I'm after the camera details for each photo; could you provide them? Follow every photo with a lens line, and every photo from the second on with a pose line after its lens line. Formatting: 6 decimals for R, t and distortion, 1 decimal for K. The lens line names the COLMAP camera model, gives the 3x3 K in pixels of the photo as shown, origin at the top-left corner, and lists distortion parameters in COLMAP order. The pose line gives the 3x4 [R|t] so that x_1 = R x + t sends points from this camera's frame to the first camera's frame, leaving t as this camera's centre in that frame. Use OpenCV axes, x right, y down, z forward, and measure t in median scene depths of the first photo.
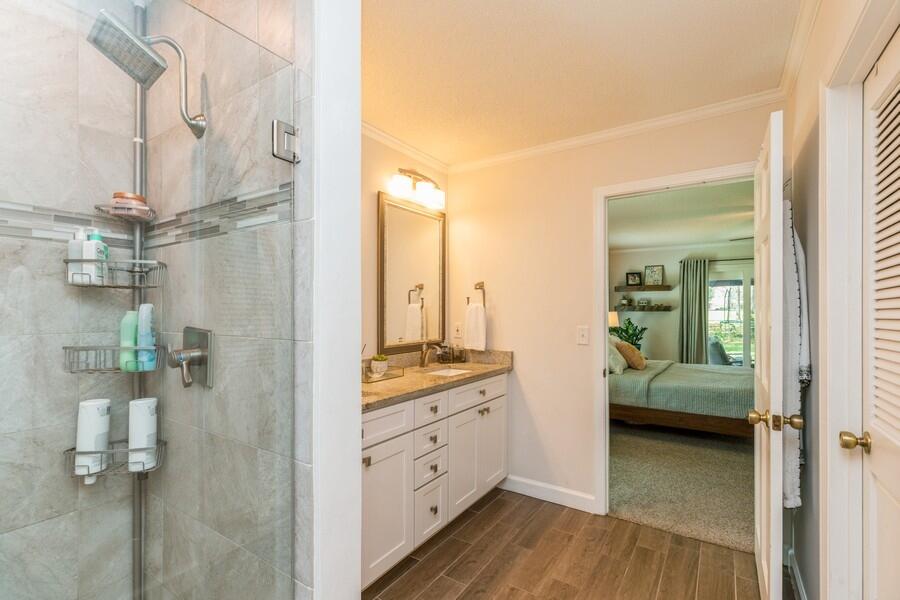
lens RADIAL K [[408.4, 0, 448.8], [0, 408.4, 305.3], [0, 0, 1]] dist [0.000941, -0.000008]
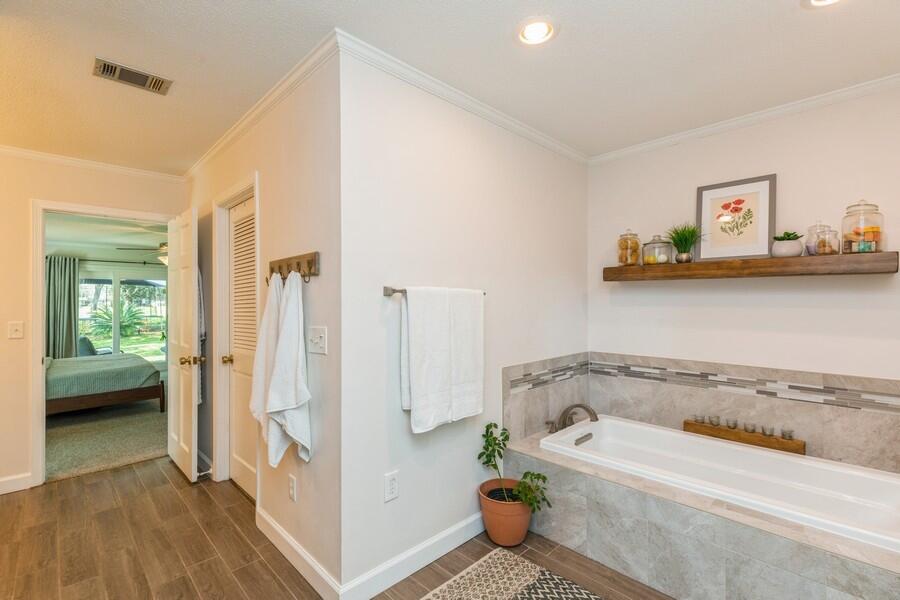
lens RADIAL K [[408.4, 0, 448.8], [0, 408.4, 305.3], [0, 0, 1]] dist [0.000941, -0.000008]
pose [[0.202598, -0.004902, 0.979250, -0.460445], [-0.002282, 0.999982, 0.005478, -0.000160], [-0.979259, -0.003345, 0.202583, -0.319485]]
